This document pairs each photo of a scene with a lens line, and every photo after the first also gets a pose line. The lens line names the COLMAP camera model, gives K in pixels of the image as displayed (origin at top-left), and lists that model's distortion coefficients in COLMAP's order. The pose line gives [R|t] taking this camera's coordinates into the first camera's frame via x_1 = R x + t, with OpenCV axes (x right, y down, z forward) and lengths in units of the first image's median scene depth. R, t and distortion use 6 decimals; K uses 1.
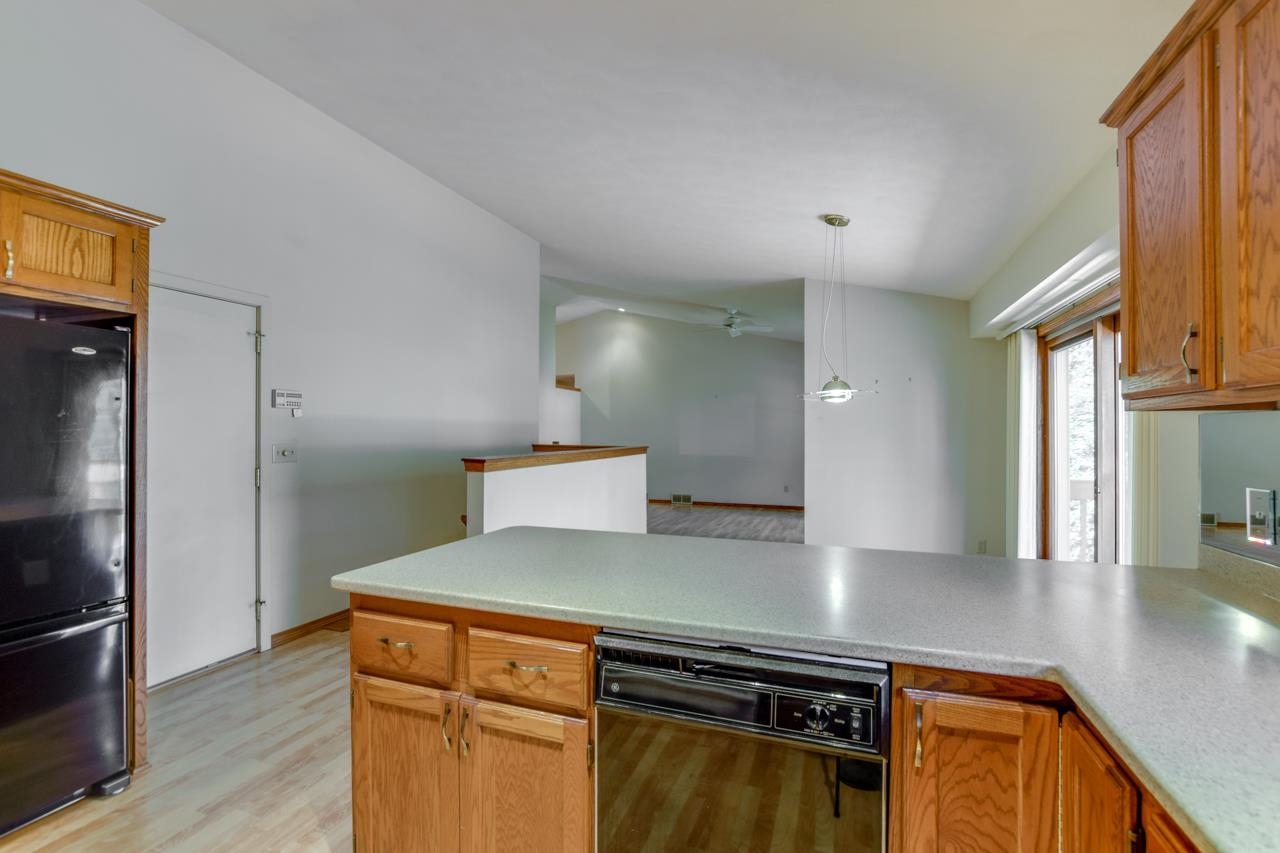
lens RADIAL K [[563.8, 0, 641.4], [0, 563.8, 428.5], [0, 0, 1]] dist [-0.021497, 0.000214]
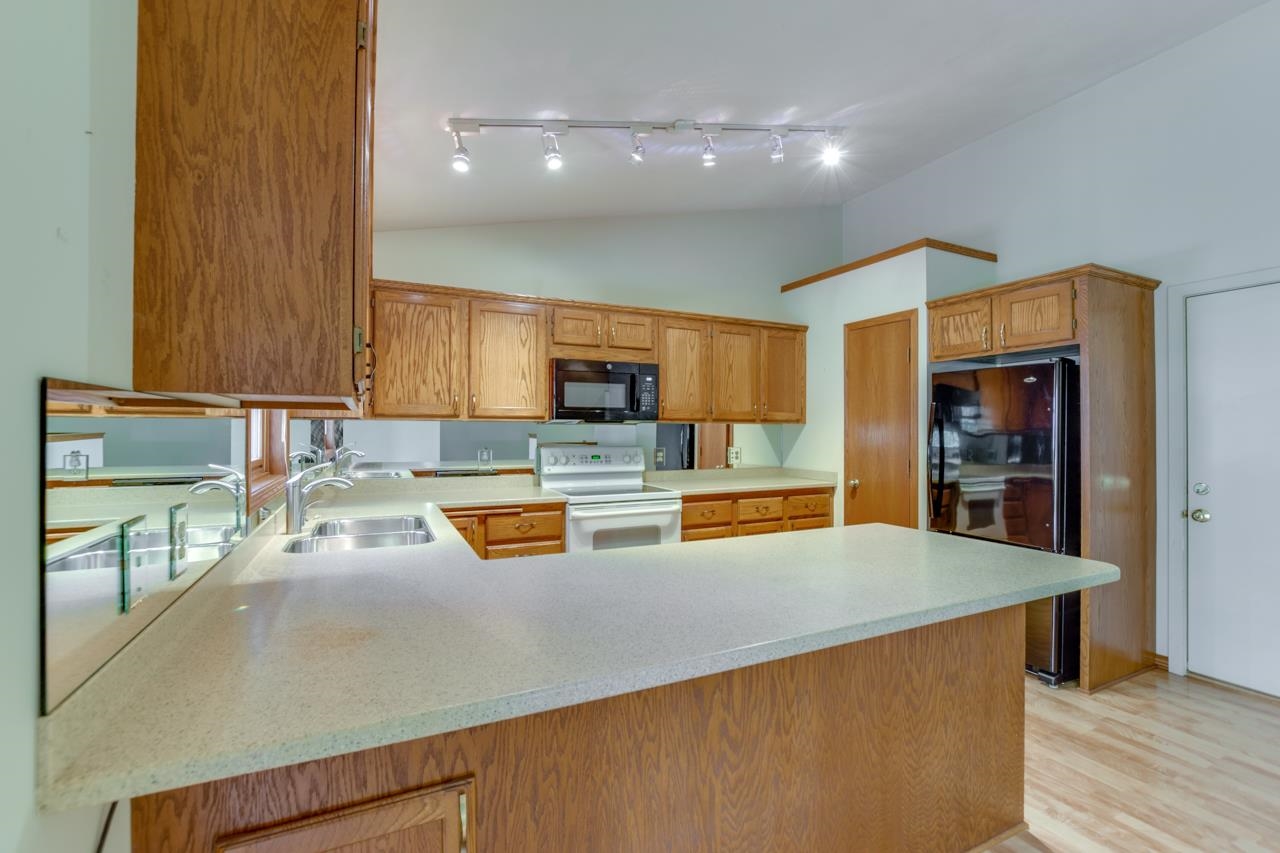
lens RADIAL K [[563.8, 0, 645.4], [0, 563.8, 425.5], [0, 0, 1]] dist [-0.021497, 0.000214]
pose [[-0.691885, -0.005069, -0.721990, 0.652479], [0.001988, 0.999958, -0.008926, -0.001841], [0.722005, -0.007611, -0.691846, 0.995317]]
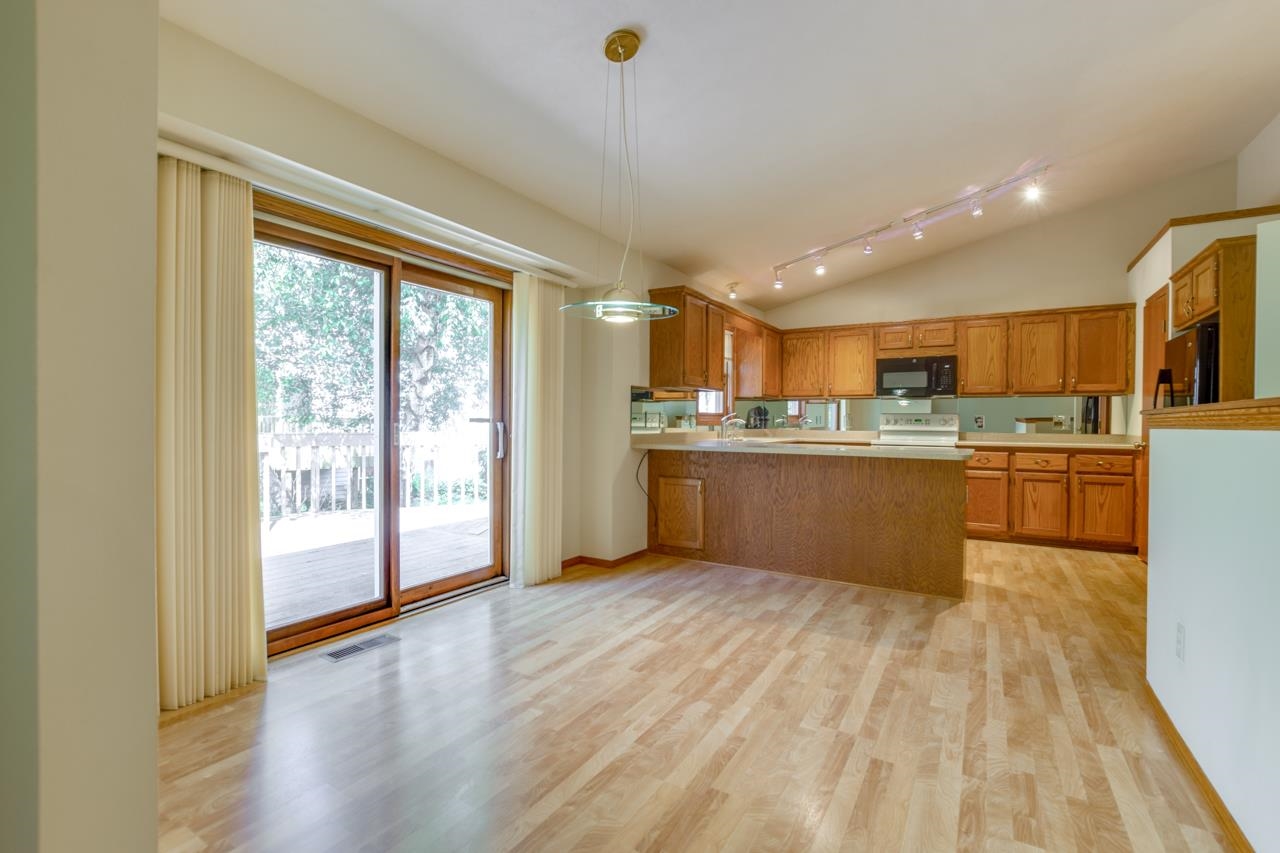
lens RADIAL K [[563.8, 0, 652.2], [0, 563.8, 426.8], [0, 0, 1]] dist [-0.021497, 0.000214]
pose [[-0.981984, -0.005415, 0.188886, 0.259773], [-0.004574, 0.999978, 0.004884, 0.093060], [-0.188909, 0.003932, -0.981987, 2.359019]]
